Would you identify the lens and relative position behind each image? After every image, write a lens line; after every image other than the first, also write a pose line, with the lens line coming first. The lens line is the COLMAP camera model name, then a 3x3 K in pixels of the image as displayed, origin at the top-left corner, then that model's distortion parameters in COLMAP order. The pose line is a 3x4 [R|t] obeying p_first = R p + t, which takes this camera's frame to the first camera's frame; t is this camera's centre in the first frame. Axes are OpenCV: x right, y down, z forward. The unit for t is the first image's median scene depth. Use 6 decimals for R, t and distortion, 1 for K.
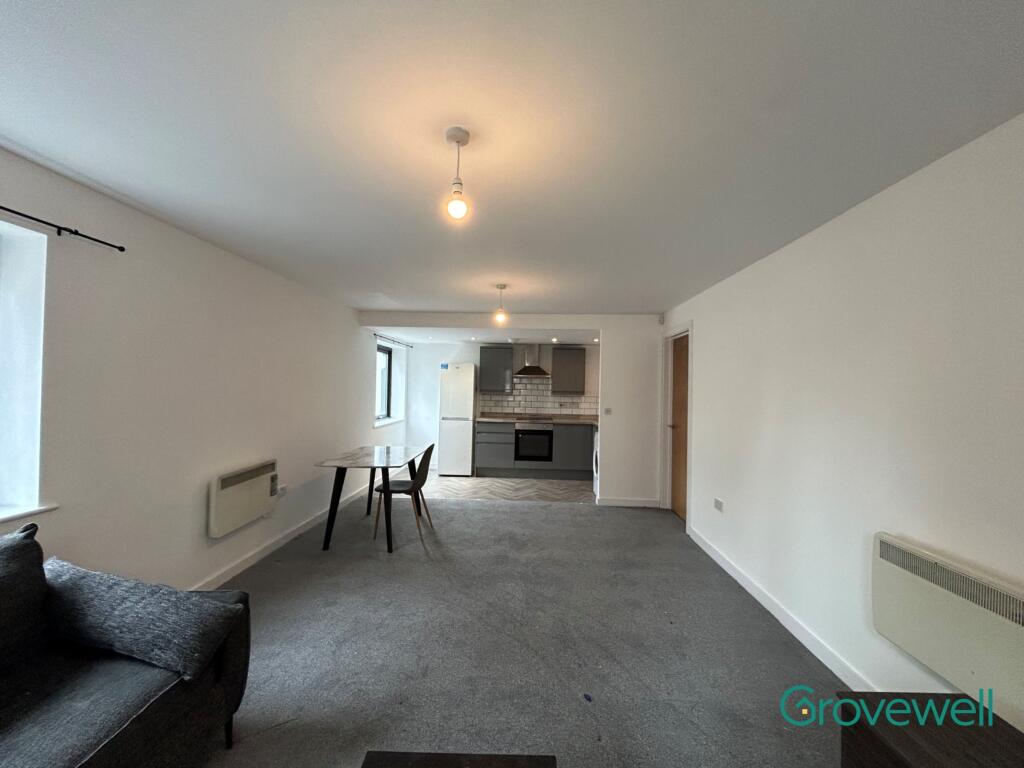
lens RADIAL K [[413.7, 0, 509.9], [0, 413.7, 381.4], [0, 0, 1]] dist [0.000000, -0.000004]
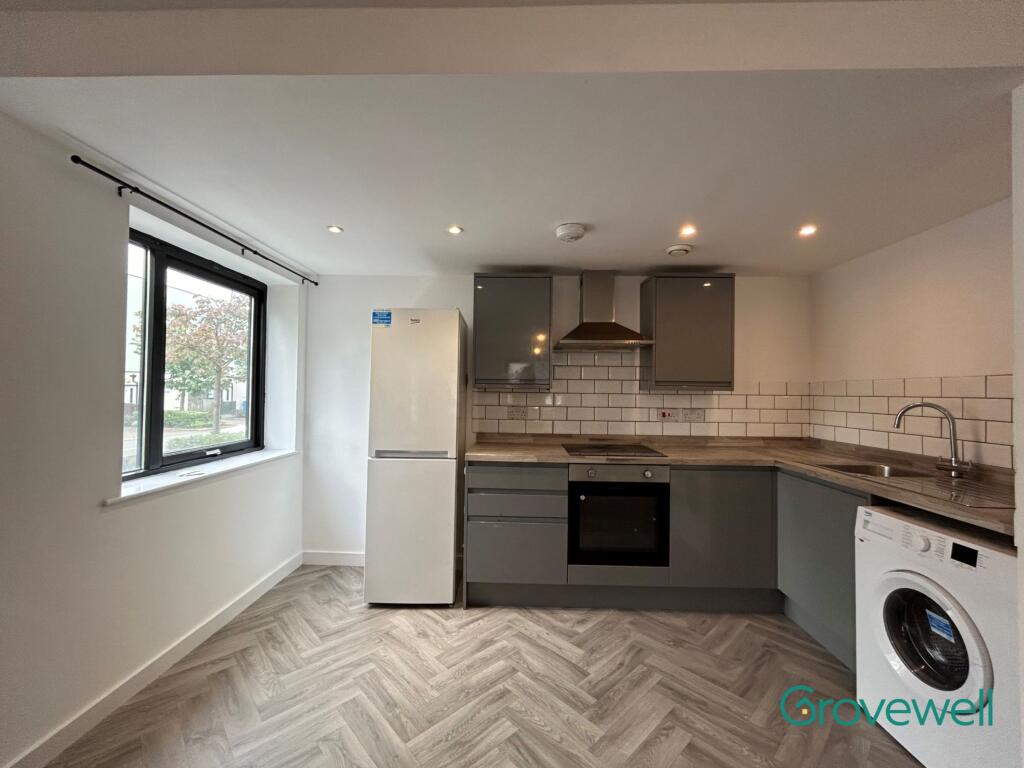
lens RADIAL K [[413.7, 0, 509.9], [0, 413.7, 381.4], [0, 0, 1]] dist [0.000000, -0.000004]
pose [[0.999701, -0.007194, 0.023351, -0.048212], [0.007397, 0.999936, -0.008616, 0.026635], [-0.023287, 0.008786, 0.999690, 0.603965]]
